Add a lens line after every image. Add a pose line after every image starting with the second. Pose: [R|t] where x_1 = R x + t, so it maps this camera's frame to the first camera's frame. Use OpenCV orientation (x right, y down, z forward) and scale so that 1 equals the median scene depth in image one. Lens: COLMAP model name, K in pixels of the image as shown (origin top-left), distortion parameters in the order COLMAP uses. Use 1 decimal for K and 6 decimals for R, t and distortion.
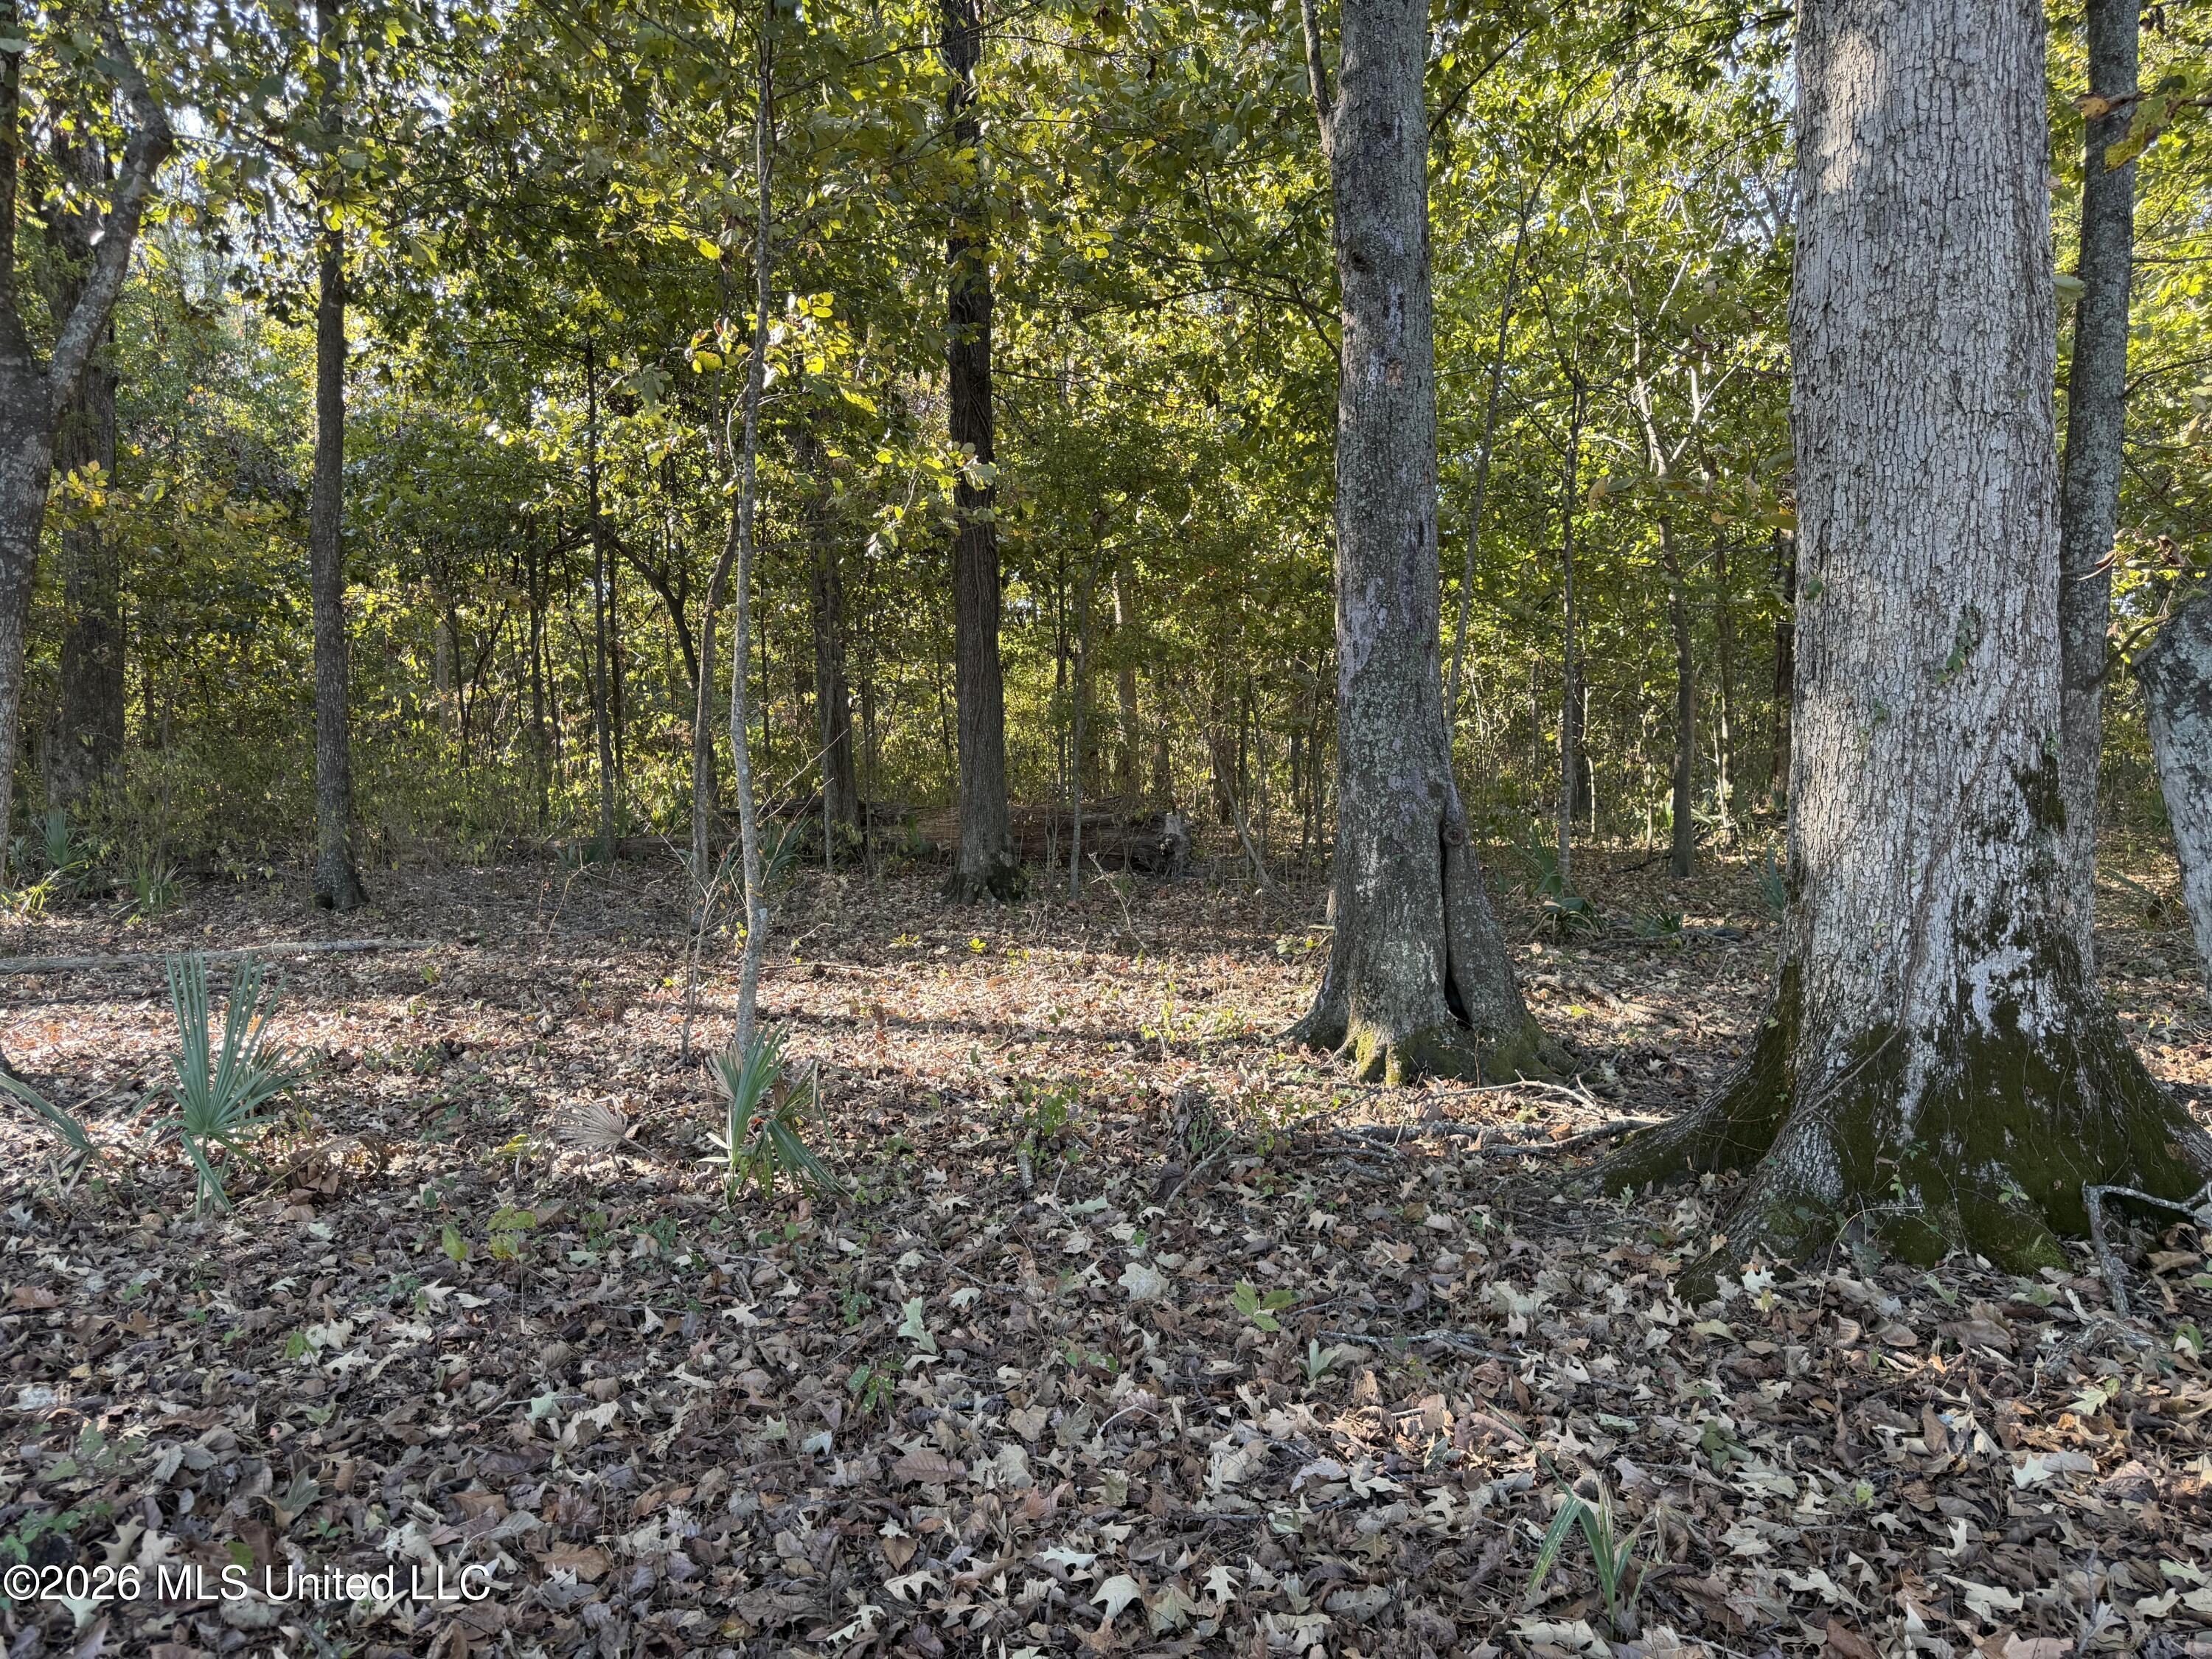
lens RADIAL K [[1524.0, 0, 1102.5], [0, 1524.0, 827.1], [0, 0, 1]] dist [0.009323, -0.008775]
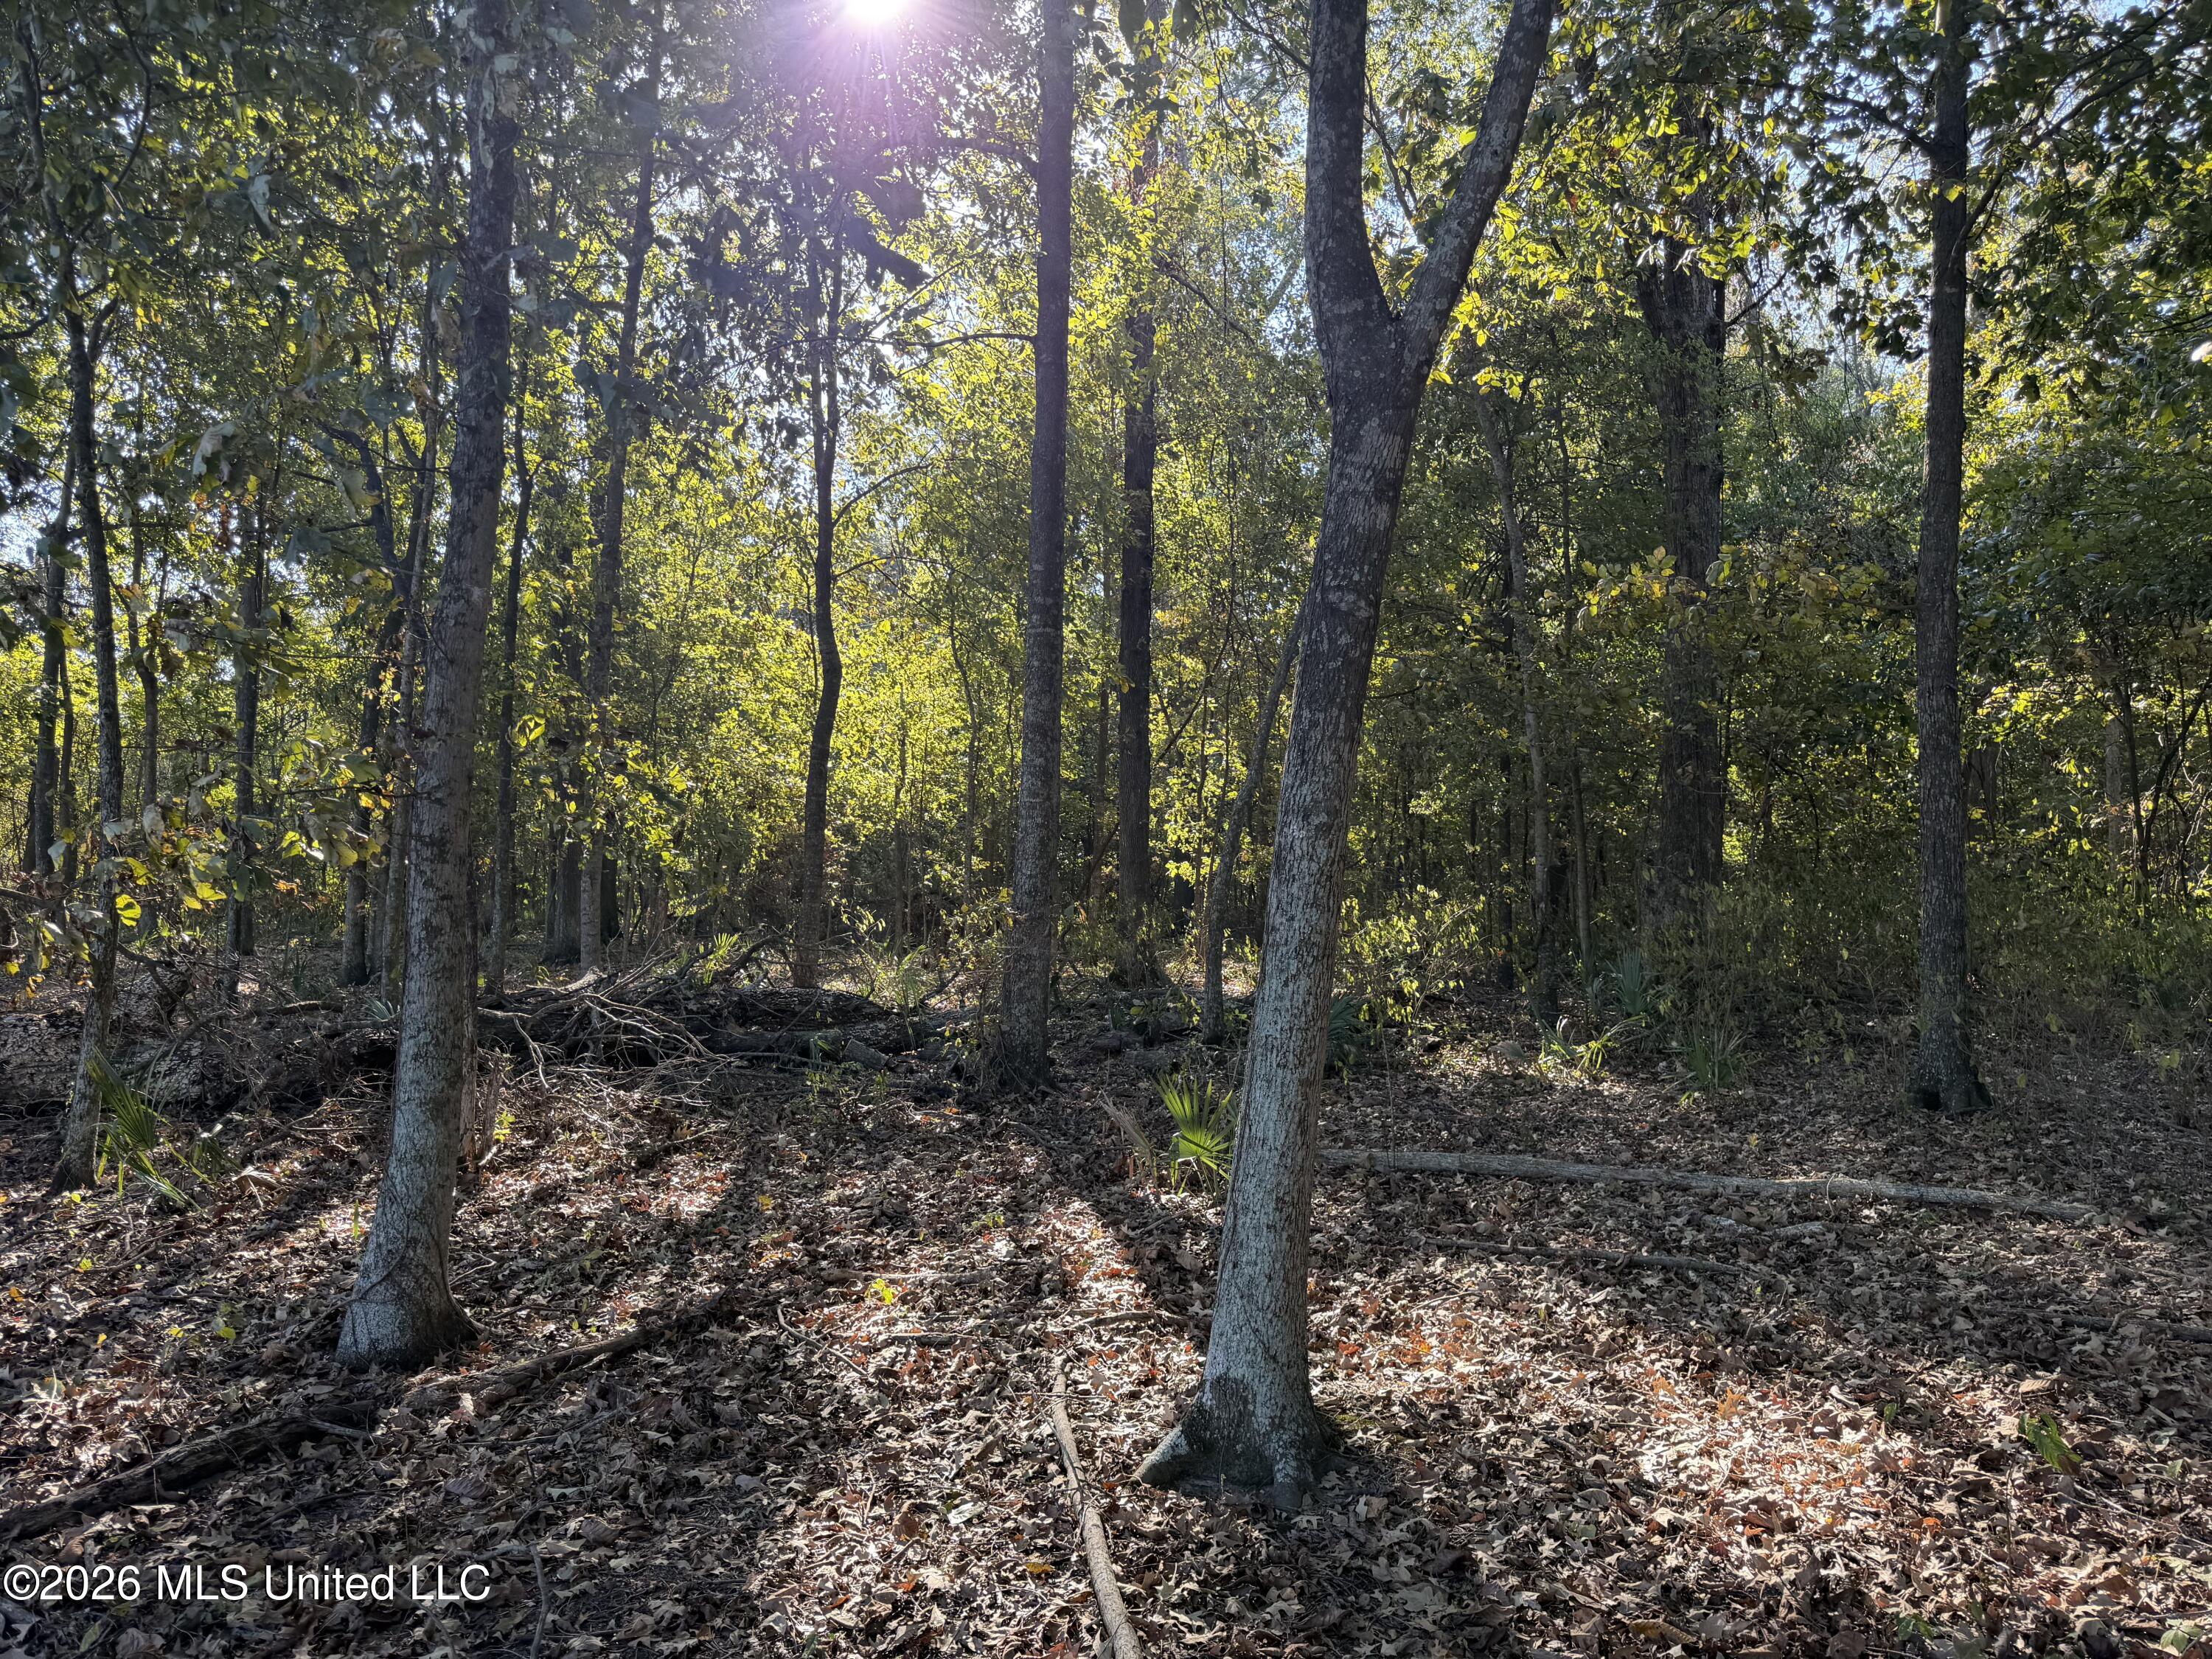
lens RADIAL K [[1524.0, 0, 1108.0], [0, 1524.0, 825.6], [0, 0, 1]] dist [0.009323, -0.008775]
pose [[0.548473, -0.020724, -0.835911, -0.099165], [-0.043931, 0.997598, -0.053557, -0.021469], [0.835014, 0.066097, 0.546245, 0.235987]]
